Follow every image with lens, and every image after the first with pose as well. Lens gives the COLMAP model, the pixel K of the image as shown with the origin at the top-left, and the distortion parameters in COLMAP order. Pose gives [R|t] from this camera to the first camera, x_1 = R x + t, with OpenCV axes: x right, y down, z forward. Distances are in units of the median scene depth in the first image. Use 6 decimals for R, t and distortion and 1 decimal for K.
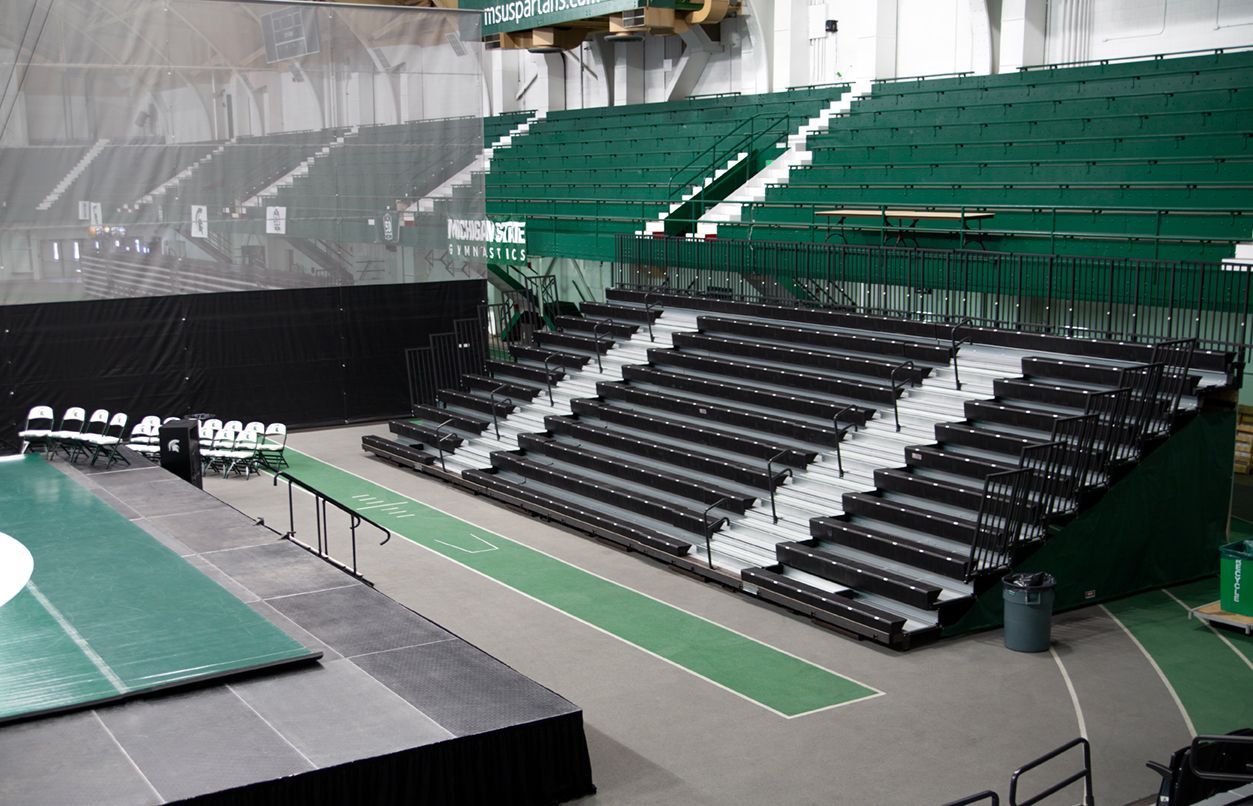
lens RADIAL K [[1592.4, 0, 626.5], [0, 1592.4, 403.0], [0, 0, 1]] dist [-0.023129, 0.033909]
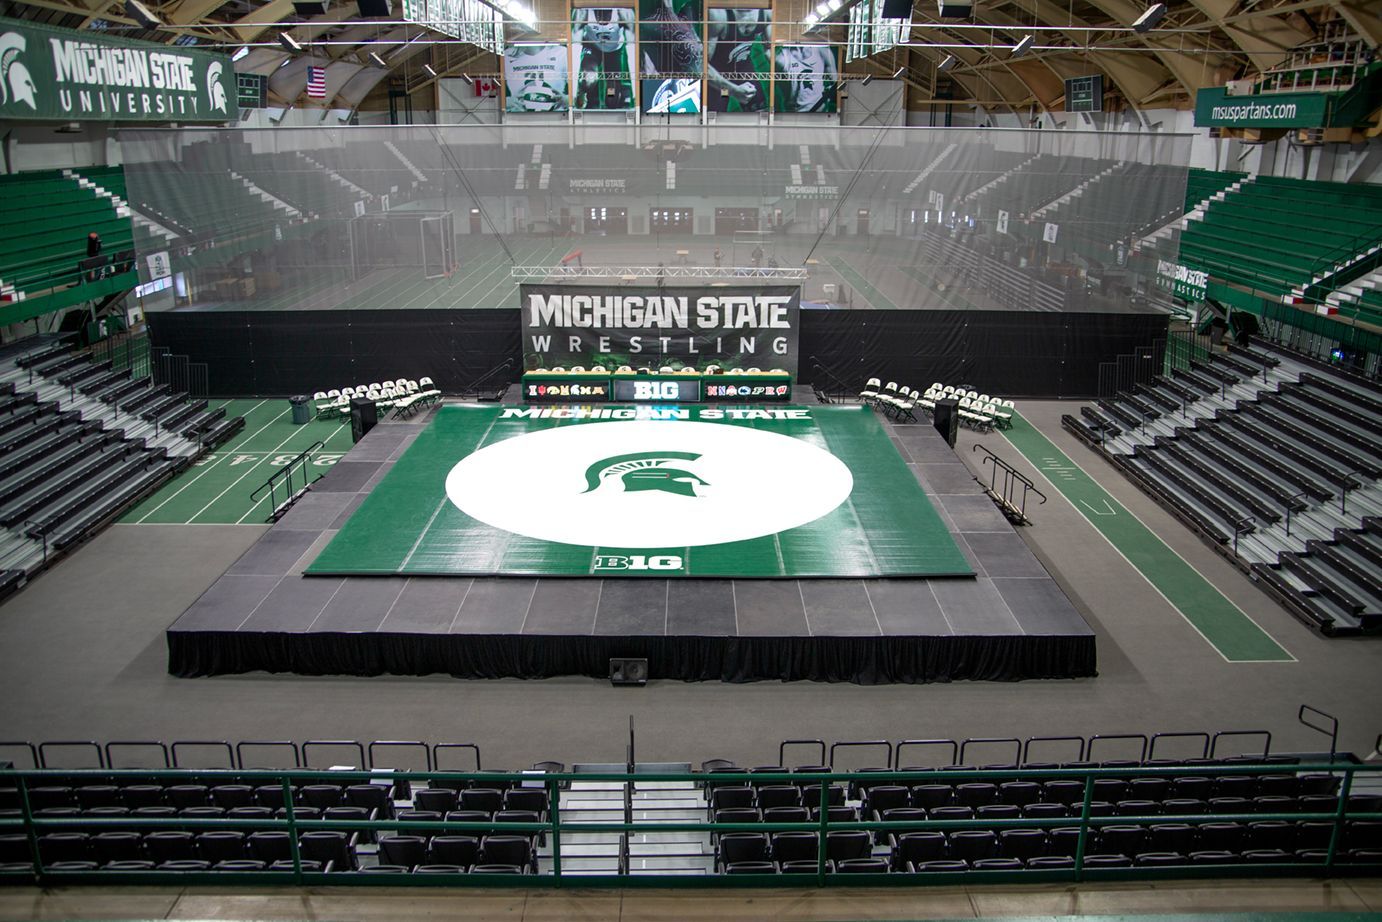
lens RADIAL K [[1245.3, 0, 660.1], [0, 1245.3, 466.8], [0, 0, 1]] dist [-0.161845, 0.178126]
pose [[0.849362, 0.183214, -0.494992, 0.113859], [-0.103929, 0.977514, 0.183479, -0.116481], [0.517478, -0.104396, 0.849305, -0.267994]]
